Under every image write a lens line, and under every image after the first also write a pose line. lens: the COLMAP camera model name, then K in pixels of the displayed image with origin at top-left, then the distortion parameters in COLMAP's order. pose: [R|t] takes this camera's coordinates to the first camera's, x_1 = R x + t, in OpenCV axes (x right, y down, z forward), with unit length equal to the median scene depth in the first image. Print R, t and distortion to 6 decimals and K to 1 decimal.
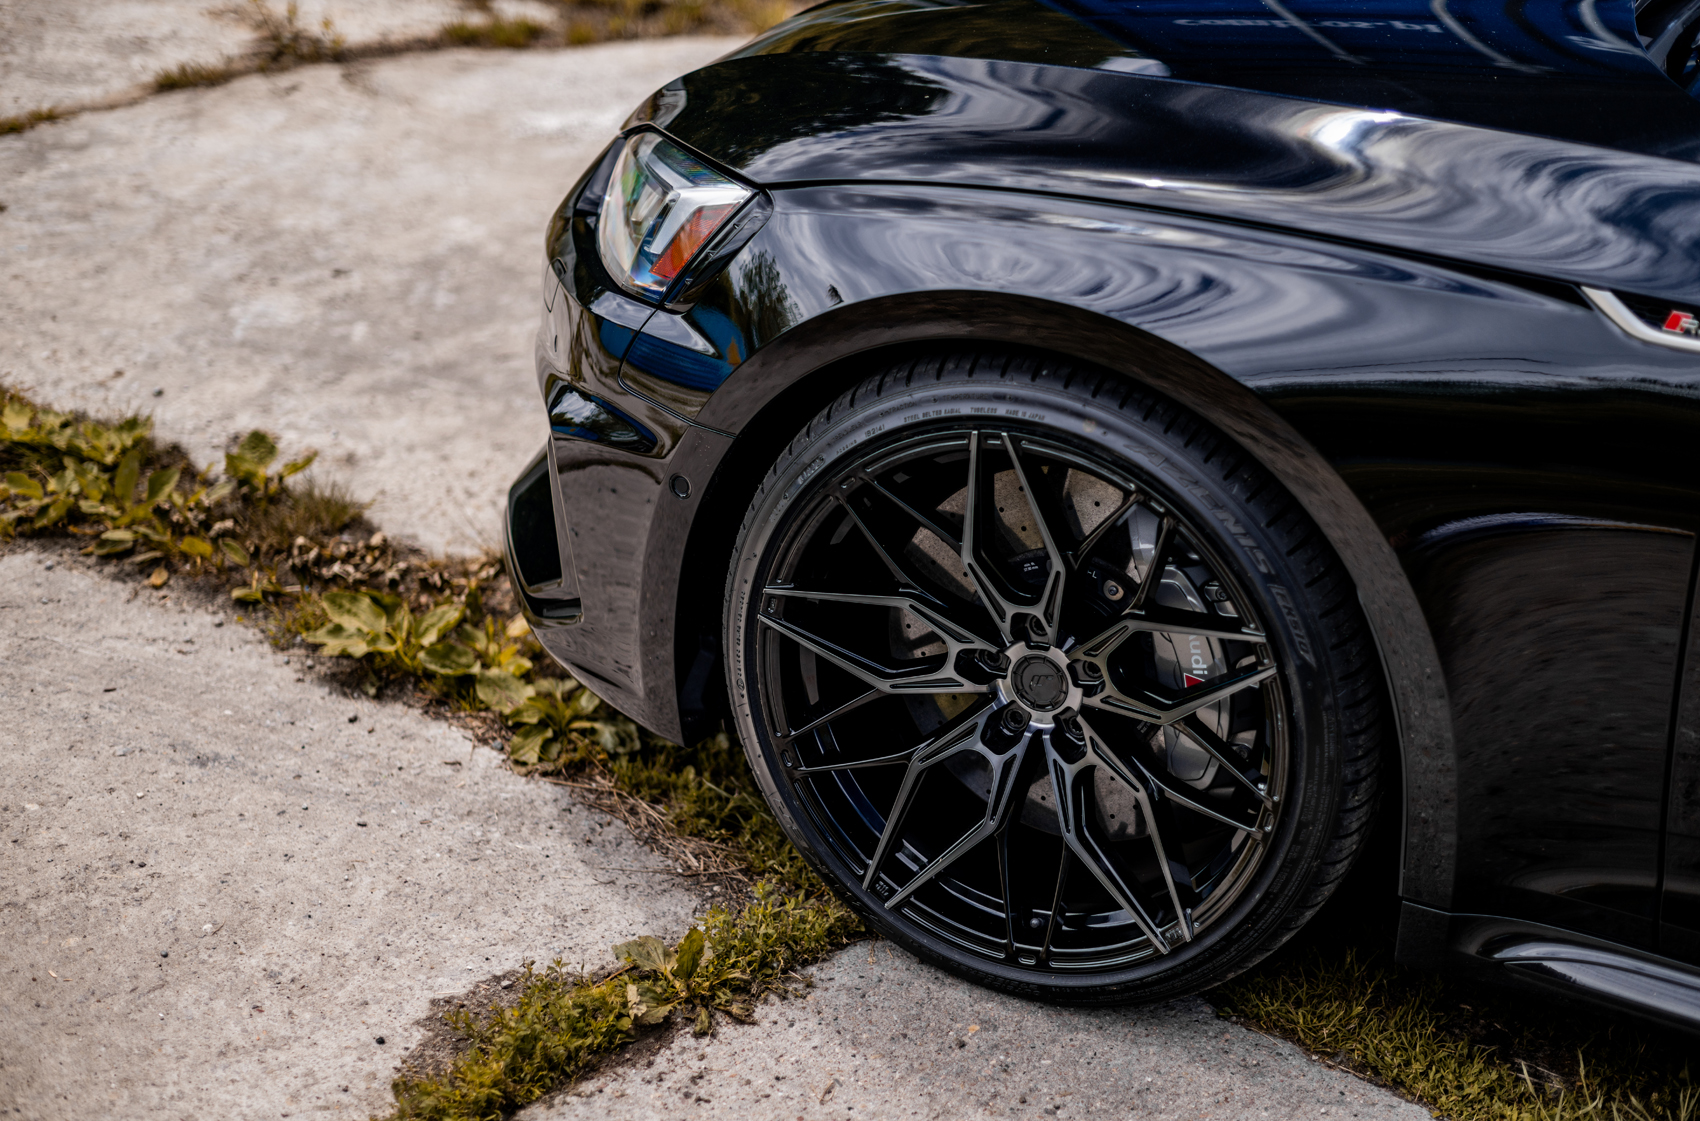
lens RADIAL K [[2479.9, 0, 850.0], [0, 2479.9, 560.5], [0, 0, 1]] dist [-0.006845, 0.093104]
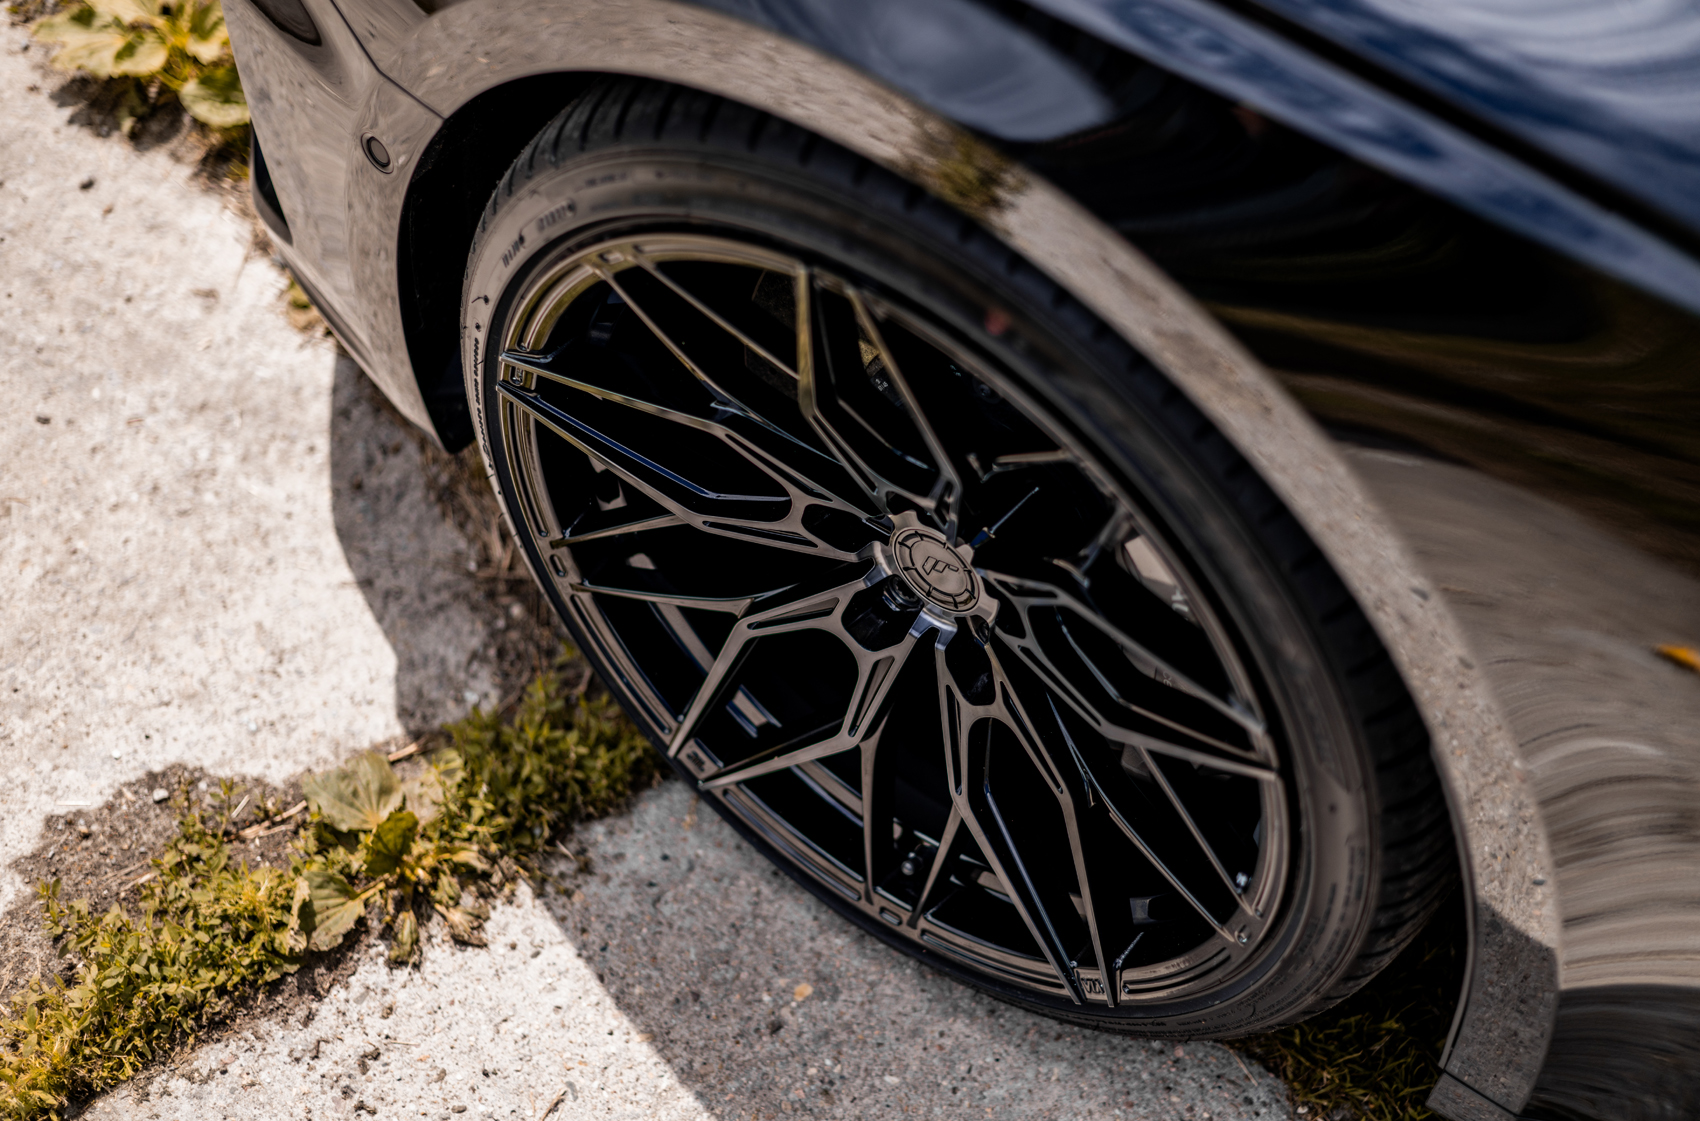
lens RADIAL K [[2479.9, 0, 850.0], [0, 2479.9, 560.5], [0, 0, 1]] dist [-0.006845, 0.093104]
pose [[0.986621, 0.129716, -0.098754, 0.113395], [-0.066322, 0.872706, 0.483720, -0.239065], [0.148929, -0.470699, 0.869634, 0.469469]]
